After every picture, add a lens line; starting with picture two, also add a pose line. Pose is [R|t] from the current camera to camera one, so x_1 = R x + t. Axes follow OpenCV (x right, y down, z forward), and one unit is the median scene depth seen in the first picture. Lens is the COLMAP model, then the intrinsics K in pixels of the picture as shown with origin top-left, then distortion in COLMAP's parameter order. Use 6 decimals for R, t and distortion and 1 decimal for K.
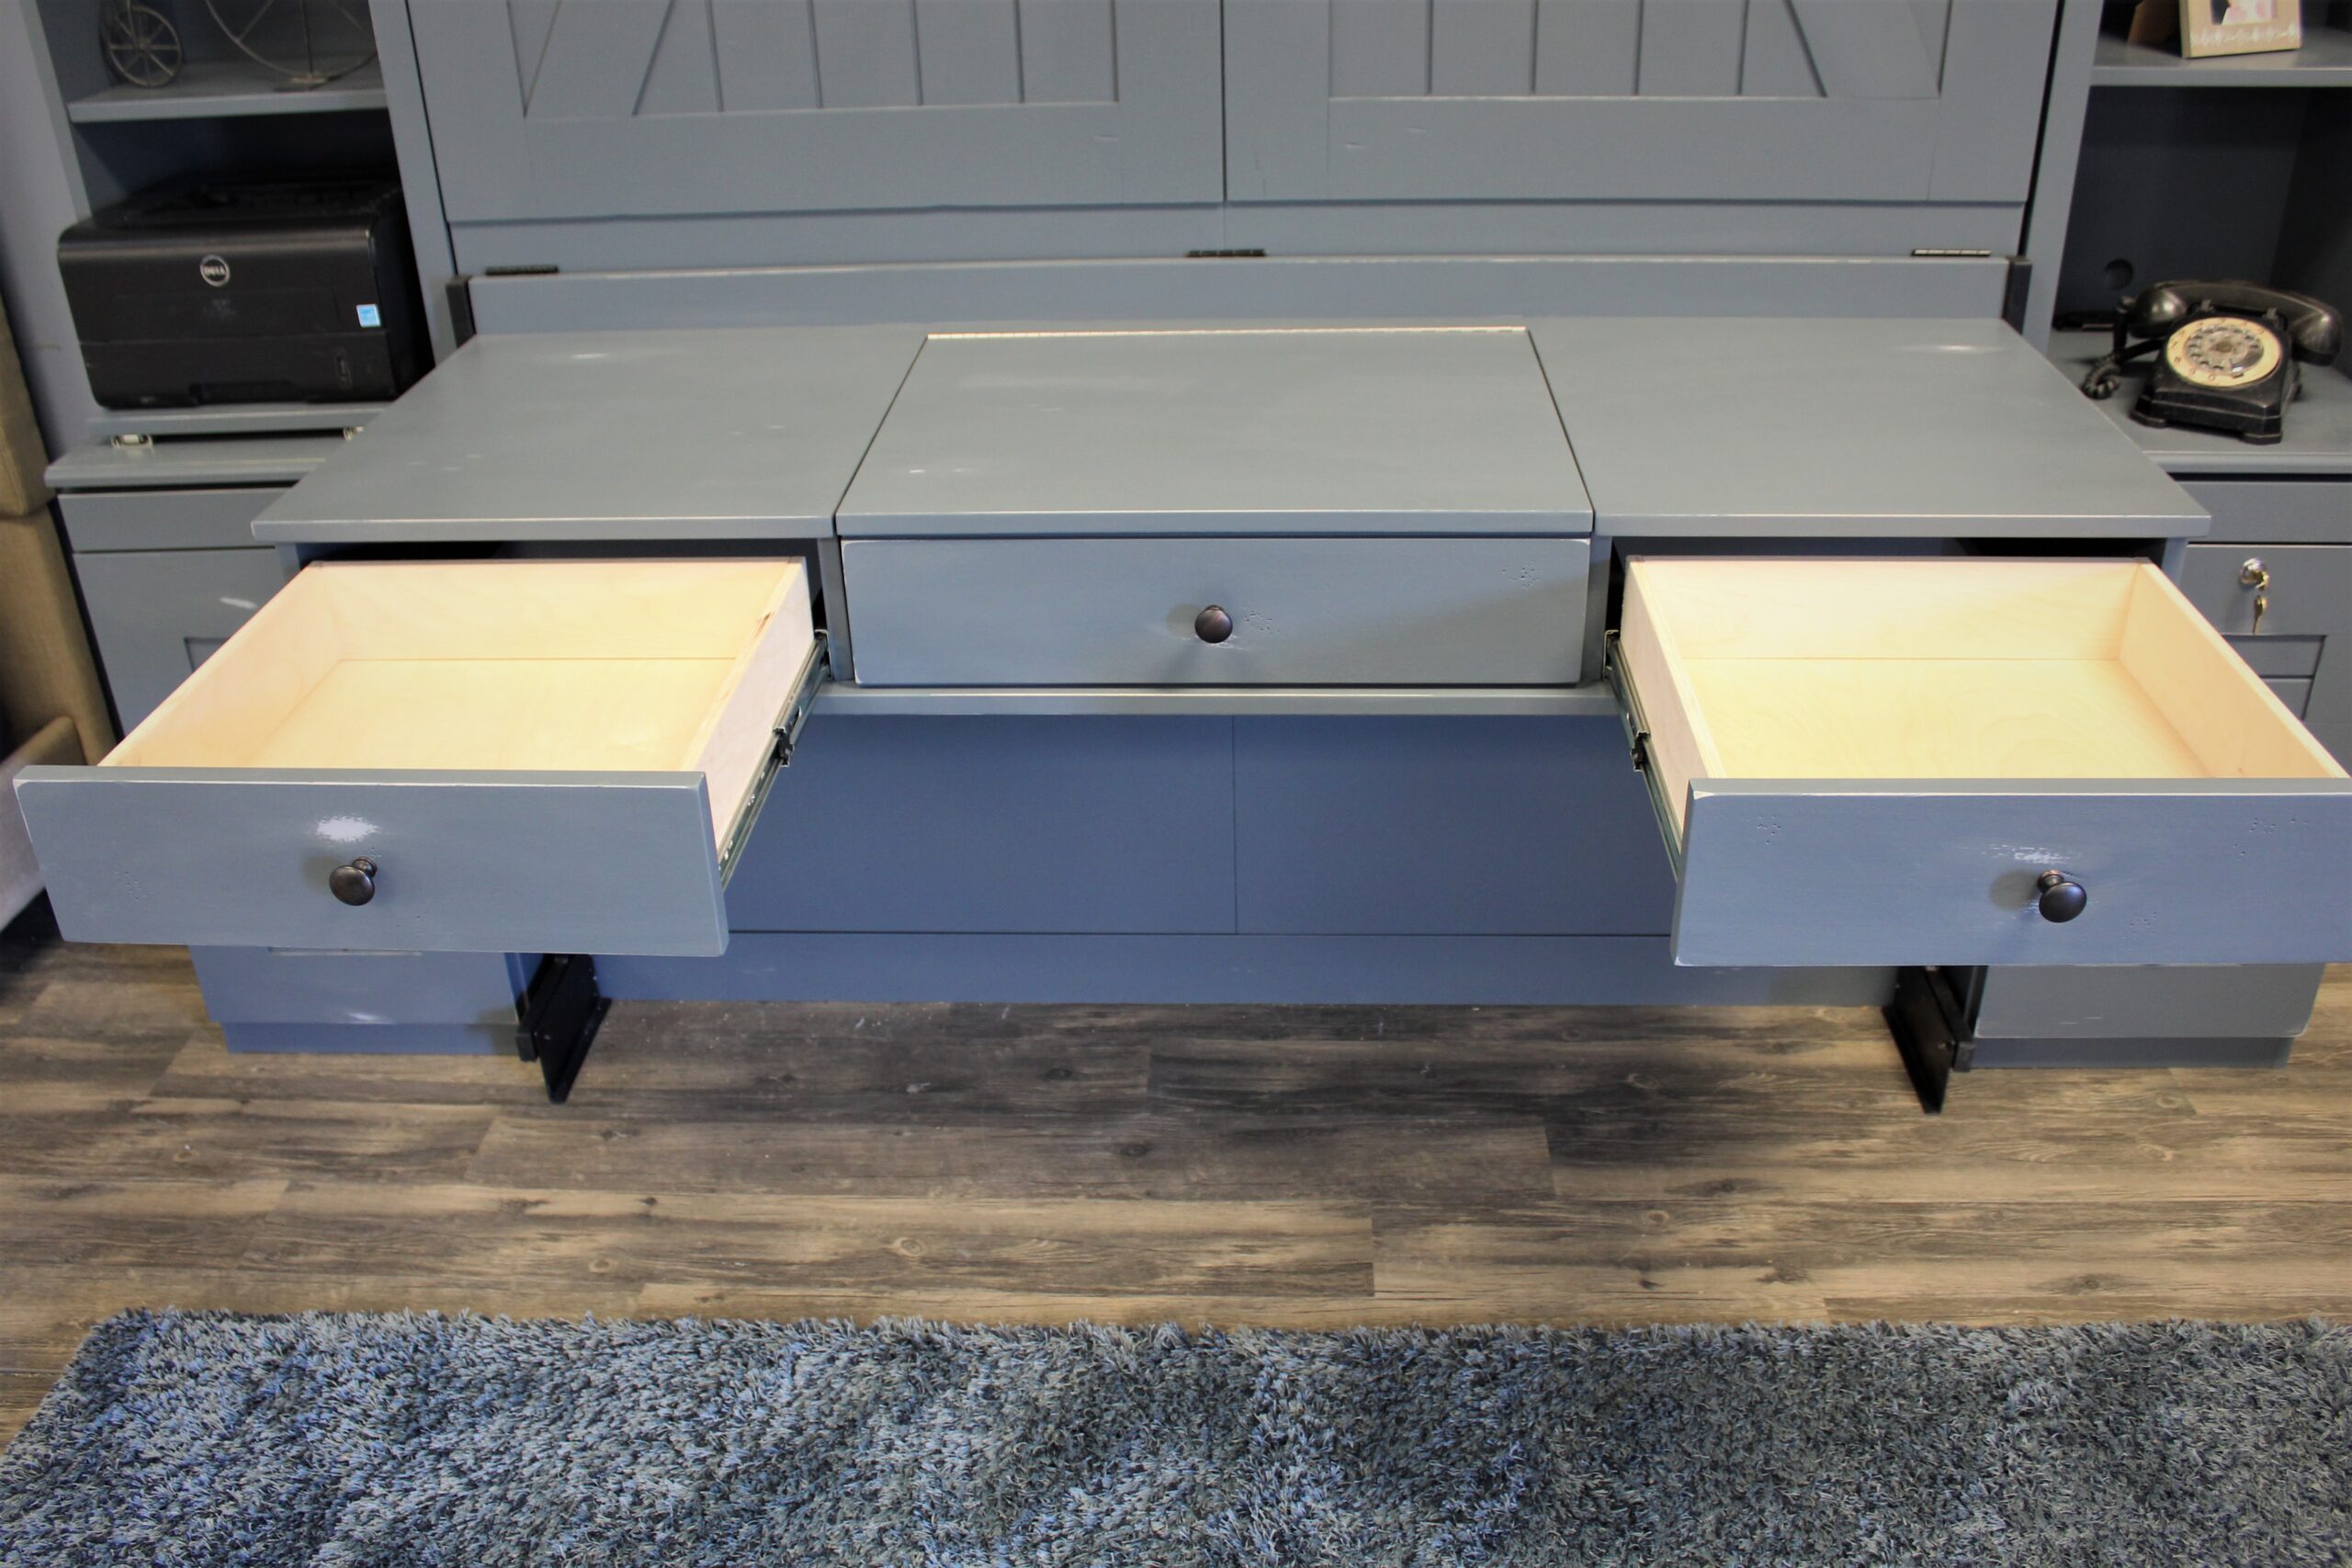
lens RADIAL K [[2086.8, 0, 1176.0], [0, 2086.8, 784.0], [0, 0, 1]] dist [-0.162084, 0.141247]
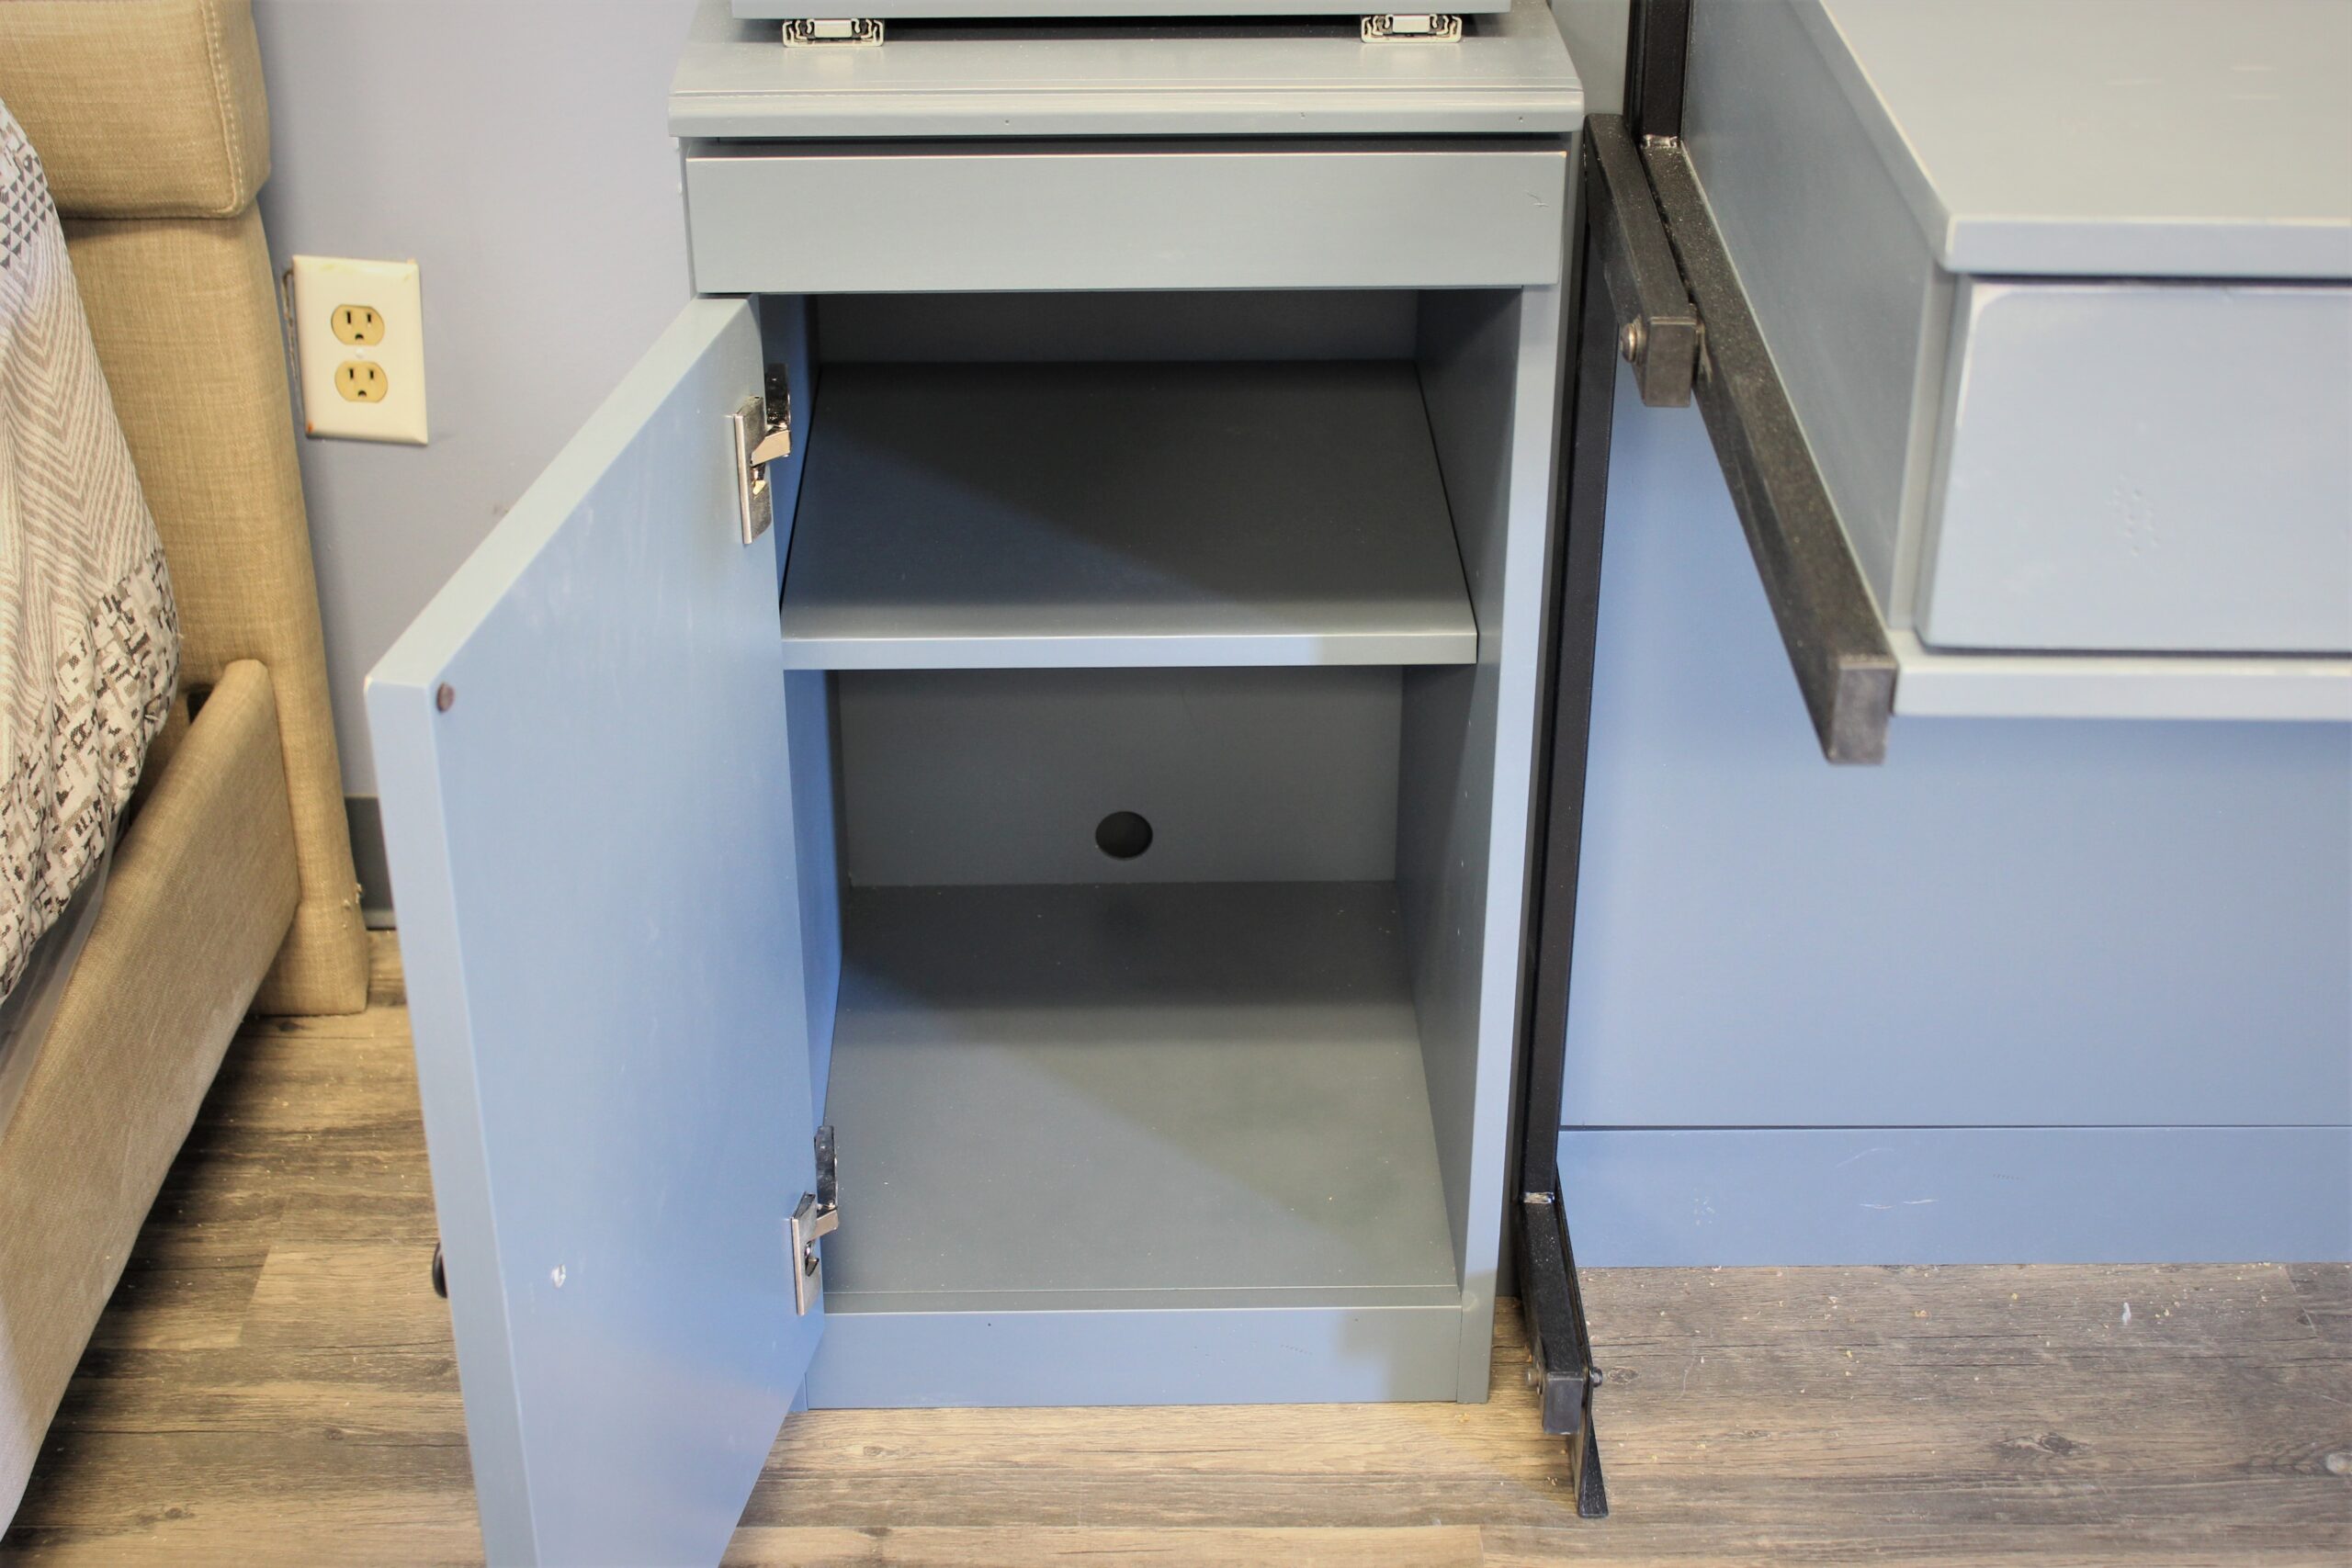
lens RADIAL K [[3266.0, 0, 1176.0], [0, 3266.0, 784.0], [0, 0, 1]] dist [-0.022748, -0.002847]
pose [[0.998275, -0.001212, 0.058693, -0.456618], [-0.000310, 0.999664, 0.025907, -0.029107], [-0.058705, -0.025881, 0.997940, 0.289868]]
